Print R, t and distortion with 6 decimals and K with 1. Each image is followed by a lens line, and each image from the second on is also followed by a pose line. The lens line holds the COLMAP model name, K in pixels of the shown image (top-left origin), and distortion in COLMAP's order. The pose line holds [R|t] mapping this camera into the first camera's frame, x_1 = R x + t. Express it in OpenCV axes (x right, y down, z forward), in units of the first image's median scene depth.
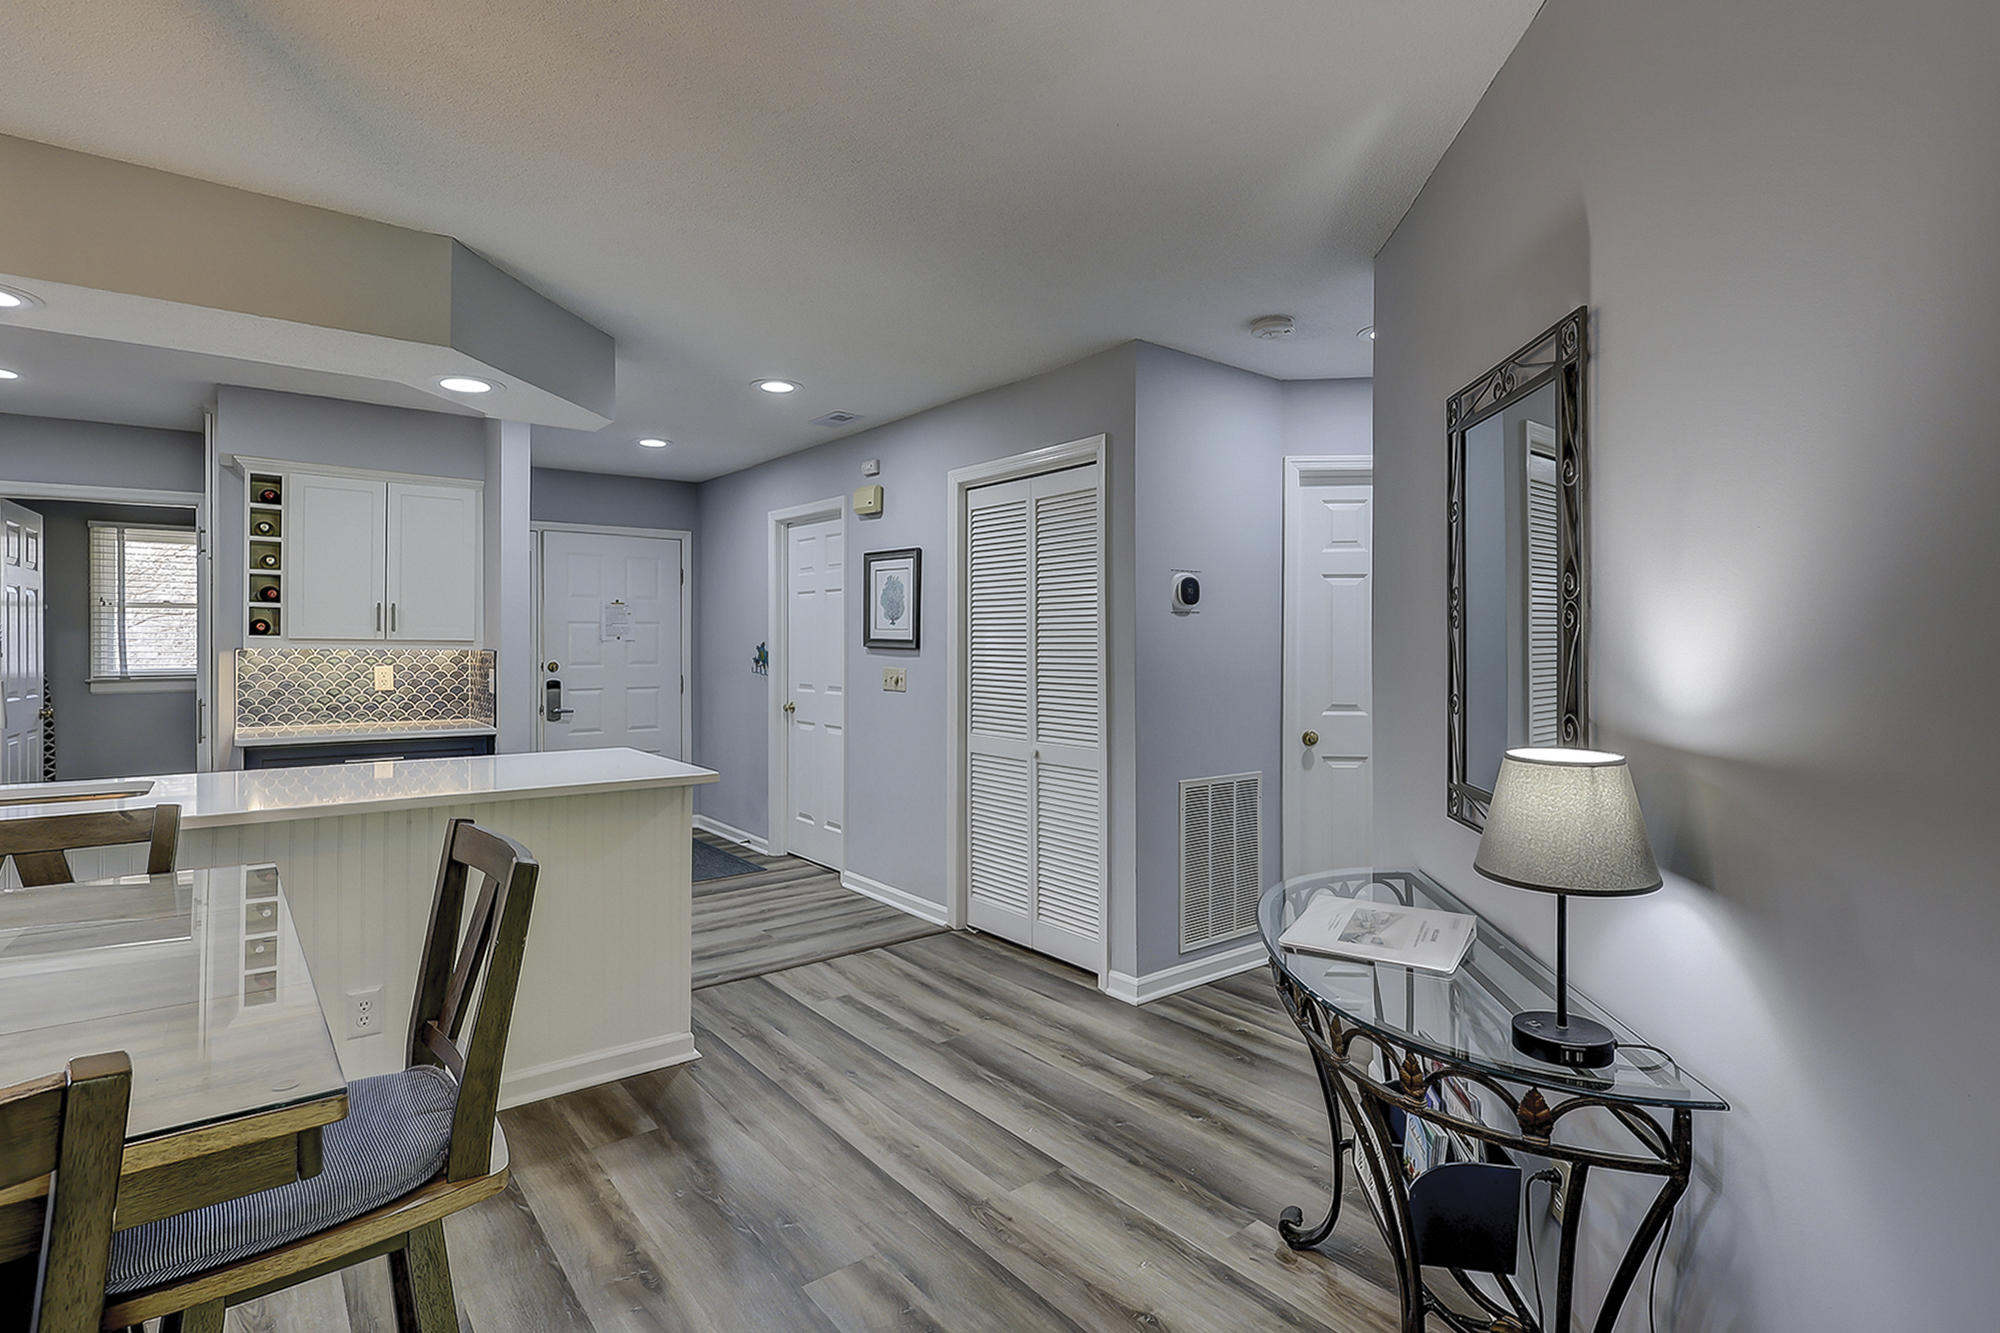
lens RADIAL K [[974.7, 0, 995.5], [0, 974.7, 640.9], [0, 0, 1]] dist [-0.000507, -0.000075]
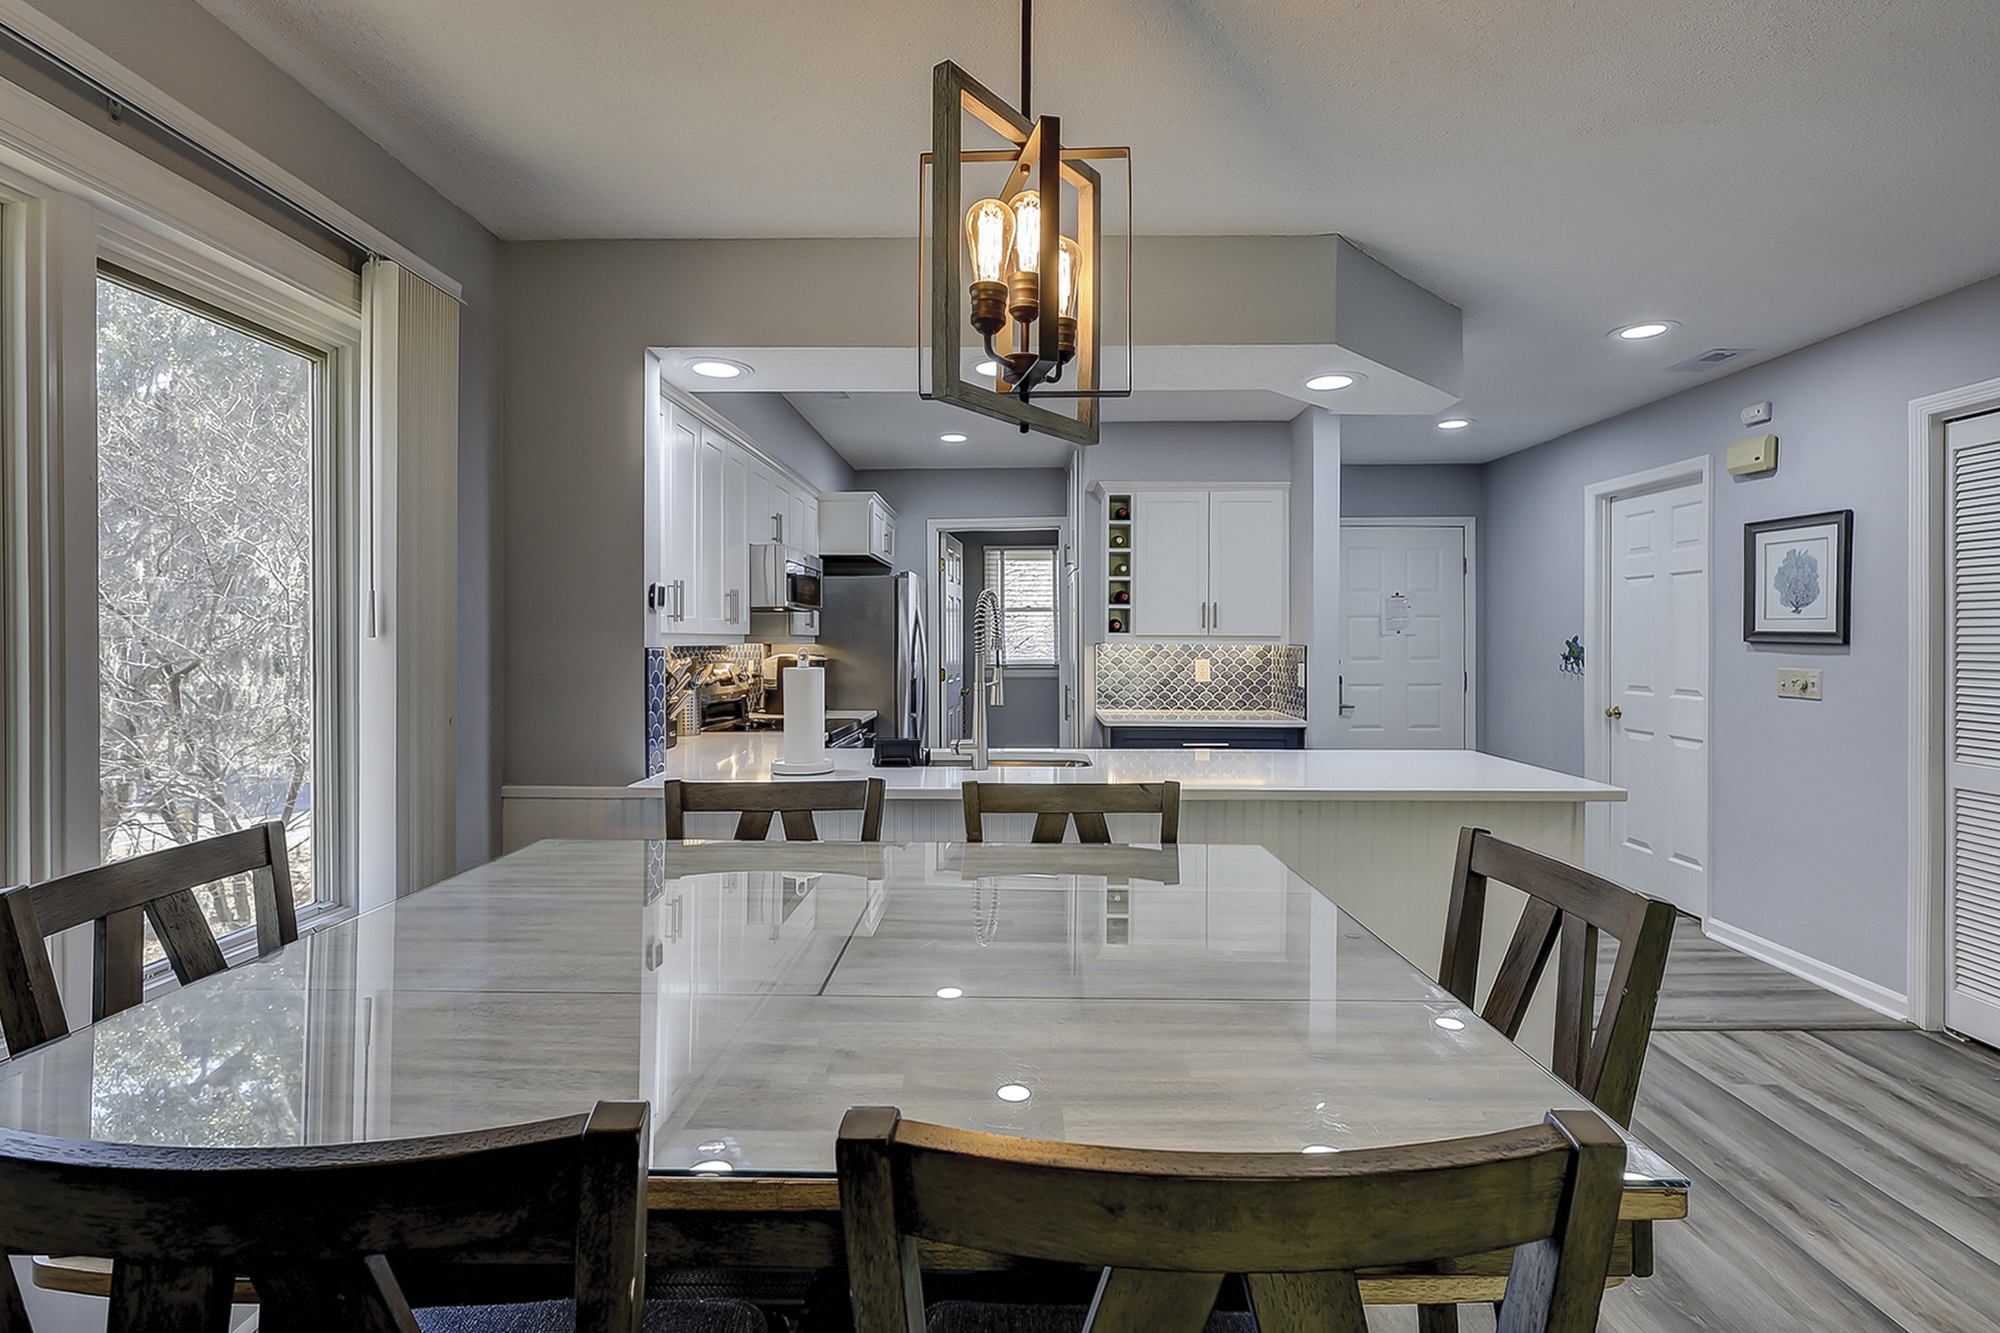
lens RADIAL K [[972.5, 0, 996.6], [0, 972.5, 652.3], [0, 0, 1]] dist [0.000217, -0.000132]
pose [[0.770306, 0.005691, -0.637649, -0.109809], [0.004726, 0.999882, 0.014633, 0.000233], [0.637657, -0.014285, 0.770188, 0.001713]]
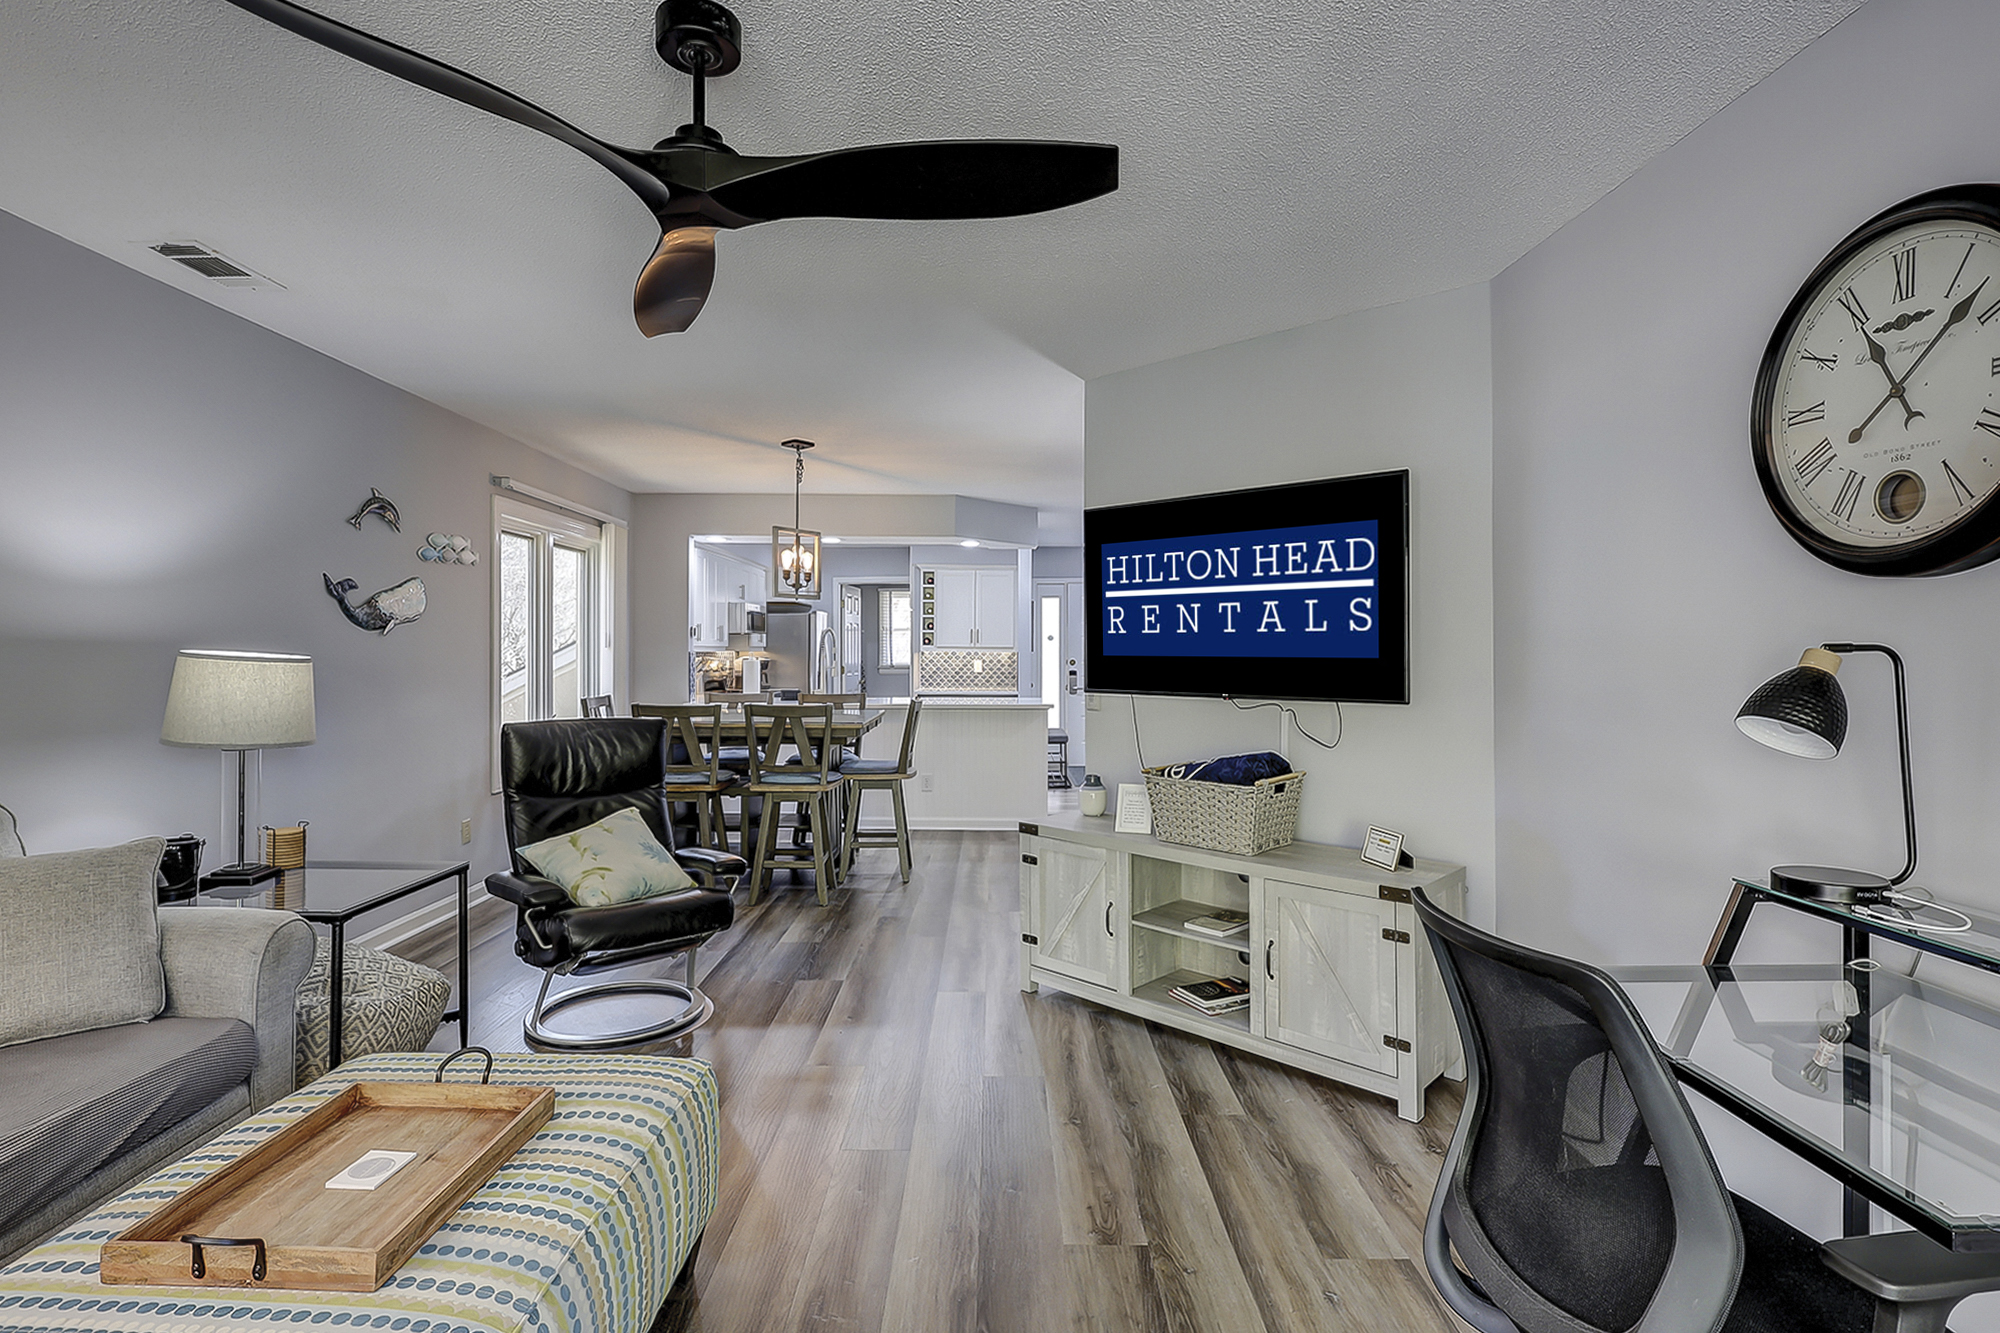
lens RADIAL K [[972.5, 0, 996.6], [0, 972.5, 652.3], [0, 0, 1]] dist [0.000217, -0.000132]
pose [[0.788202, -0.000435, -0.615416, 0.670460], [0.004374, 0.999978, 0.004895, 0.000053], [0.615401, -0.006551, 0.788187, -0.586307]]
